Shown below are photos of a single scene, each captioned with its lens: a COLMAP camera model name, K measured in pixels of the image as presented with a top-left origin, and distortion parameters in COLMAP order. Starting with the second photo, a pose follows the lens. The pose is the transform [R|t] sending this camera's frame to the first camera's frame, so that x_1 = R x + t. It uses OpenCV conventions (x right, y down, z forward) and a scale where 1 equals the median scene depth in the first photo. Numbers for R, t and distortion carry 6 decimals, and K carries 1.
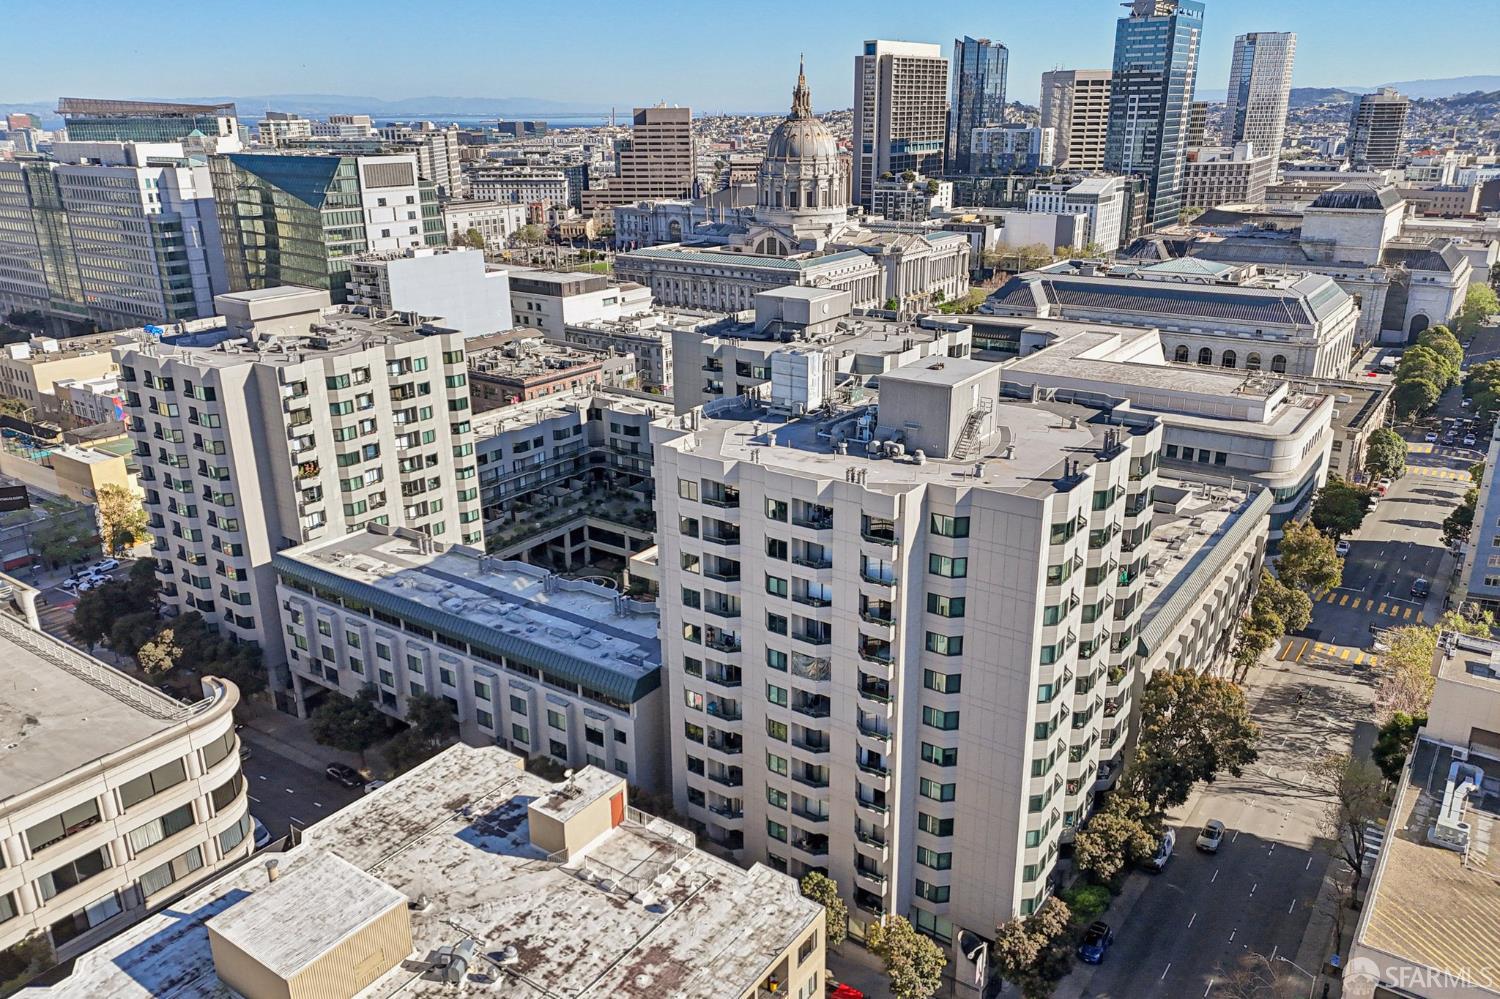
lens RADIAL K [[1114.6, 0, 750.0], [0, 1114.6, 499.5], [0, 0, 1]] dist [0.043654, -0.053774]
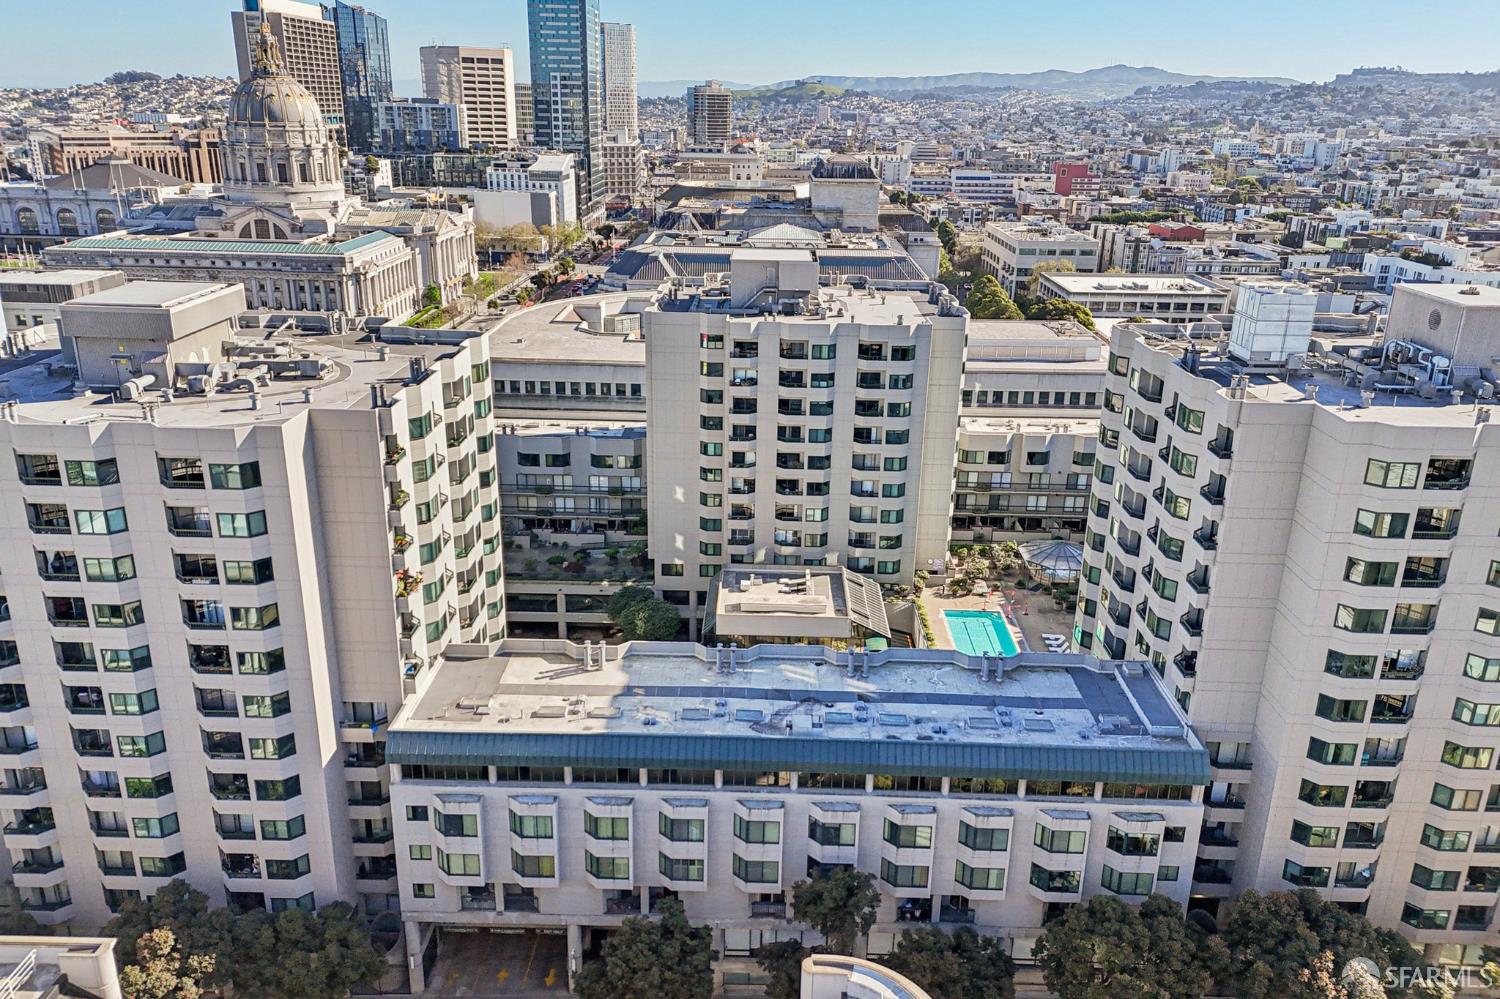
lens RADIAL K [[1114.6, 0, 750.0], [0, 1114.6, 499.5], [0, 0, 1]] dist [0.043654, -0.053774]
pose [[0.821759, -0.163251, 0.545950, -0.170022], [0.158353, 0.985770, 0.056416, -0.021750], [-0.547391, 0.040092, 0.835916, 0.123594]]
